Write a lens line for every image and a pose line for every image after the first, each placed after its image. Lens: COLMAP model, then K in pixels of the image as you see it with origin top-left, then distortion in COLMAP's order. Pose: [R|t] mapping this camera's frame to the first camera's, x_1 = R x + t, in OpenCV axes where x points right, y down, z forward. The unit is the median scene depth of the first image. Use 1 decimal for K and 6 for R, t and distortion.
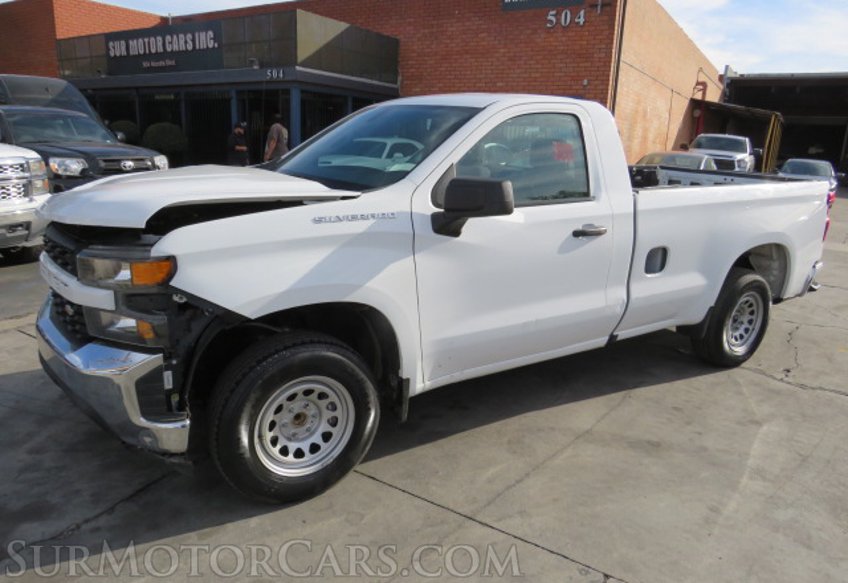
lens RADIAL K [[608.4, 0, 422.3], [0, 608.4, 294.4], [0, 0, 1]] dist [-0.037611, 0.008391]
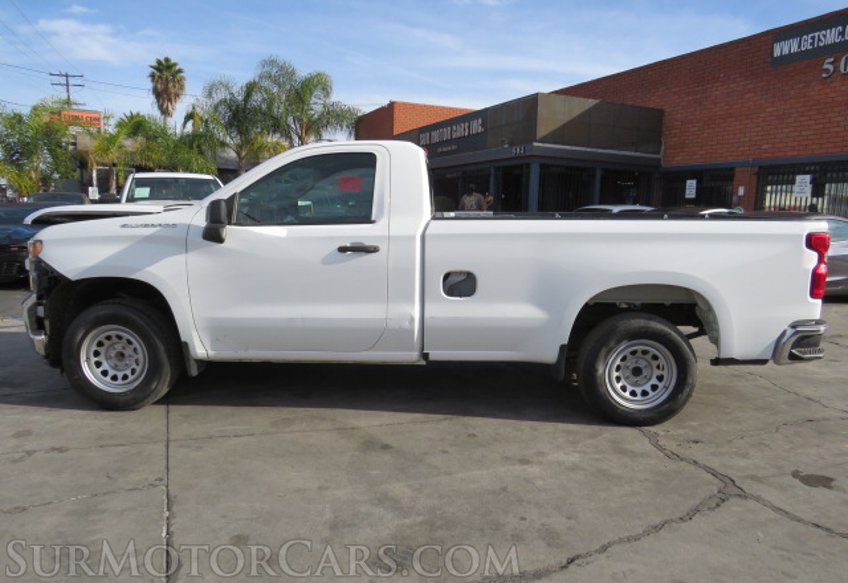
lens RADIAL K [[603.0, 0, 421.2], [0, 603.0, 304.1], [0, 0, 1]] dist [-0.059030, 0.041946]
pose [[0.824968, 0.070657, -0.560745, 0.246418], [-0.133173, 0.988520, -0.071366, 0.016081], [0.549266, 0.133551, 0.824907, 0.031068]]
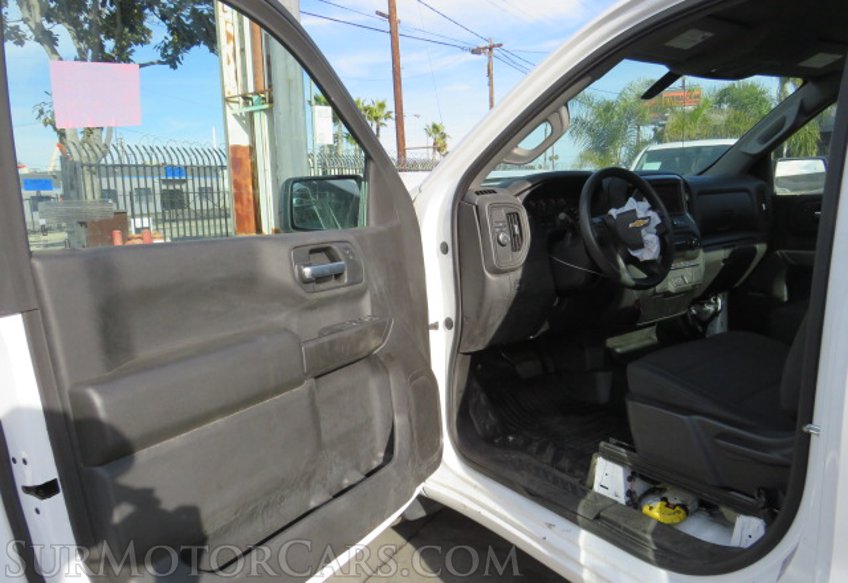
lens RADIAL K [[603.0, 0, 421.2], [0, 603.0, 304.1], [0, 0, 1]] dist [-0.059030, 0.041946]
pose [[0.025557, 0.141885, -0.989553, 0.131679], [-0.206739, 0.969227, 0.133631, -0.028125], [0.978062, 0.201164, 0.054104, 0.197345]]
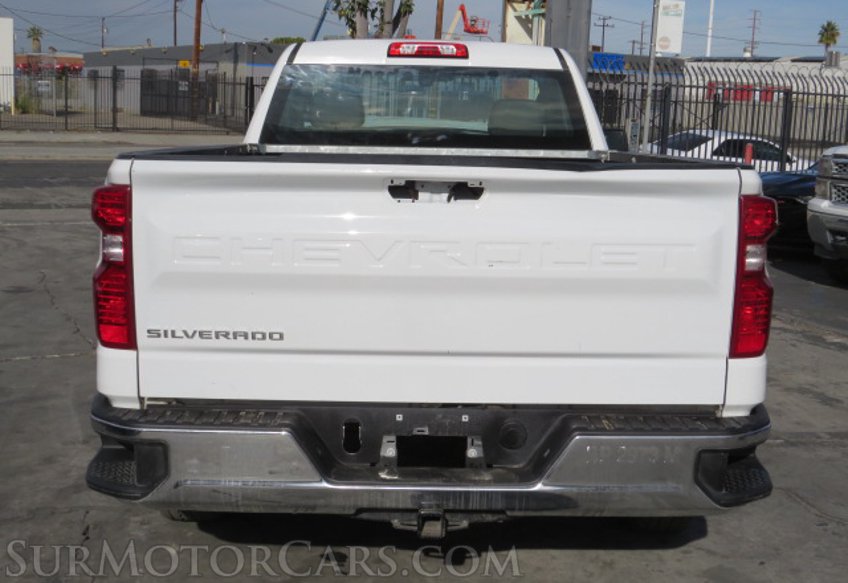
lens RADIAL K [[1109.9, 0, 424.0], [0, 1109.9, 291.5], [0, 0, 1]] dist [-0.028278, -0.027987]
pose [[-0.522031, 0.084580, -0.848722, 0.392938], [-0.265002, 0.929740, 0.255651, -0.111899], [0.810714, 0.358371, -0.462939, 0.508275]]
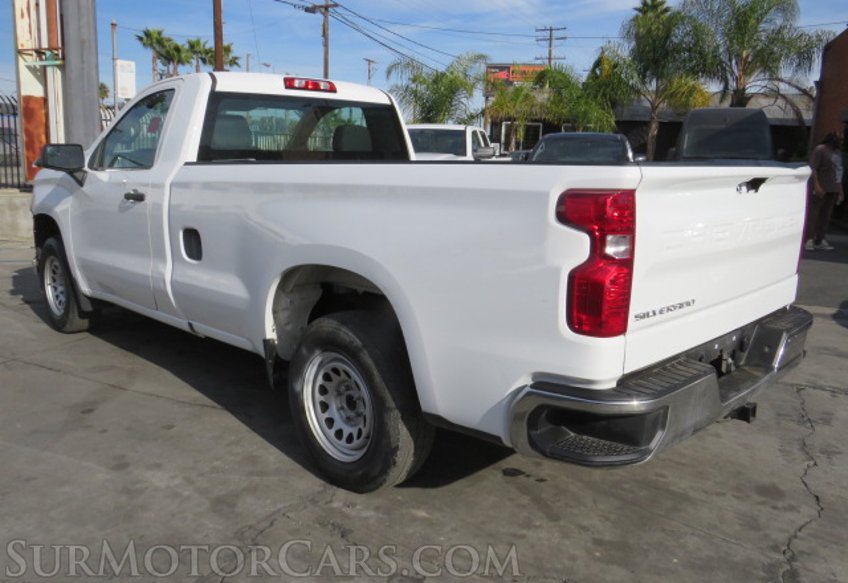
lens RADIAL K [[696.3, 0, 424.0], [0, 696.3, 291.5], [0, 0, 1]] dist [-0.035677, 0.013345]
pose [[0.221275, 0.153885, -0.962994, 0.378717], [-0.258632, 0.961372, 0.094198, -0.045062], [0.940291, 0.228217, 0.252527, 0.289215]]
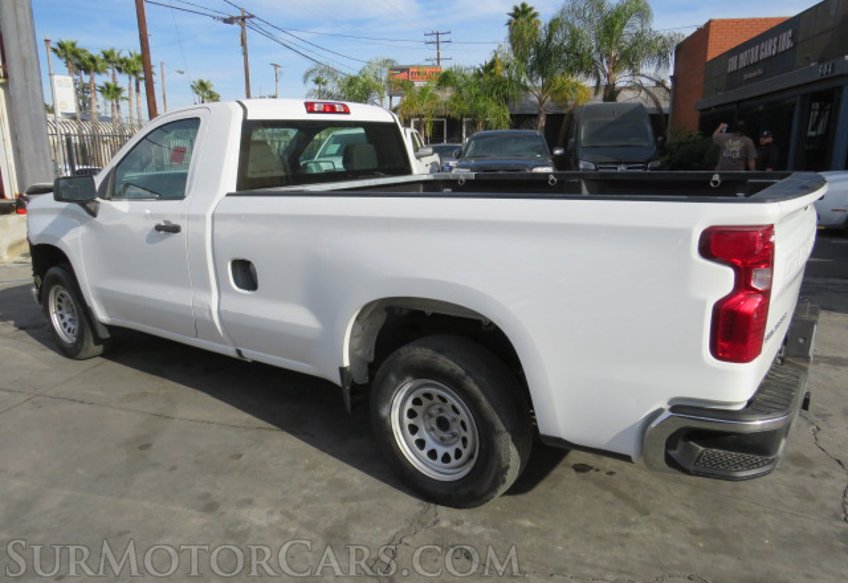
lens RADIAL K [[608.4, 0, 422.3], [0, 608.4, 294.4], [0, 0, 1]] dist [-0.037611, 0.008391]
pose [[0.365649, 0.175910, -0.913978, 0.342004], [-0.203711, 0.973294, 0.105829, -0.046174], [0.908186, 0.147491, 0.391719, 0.241194]]
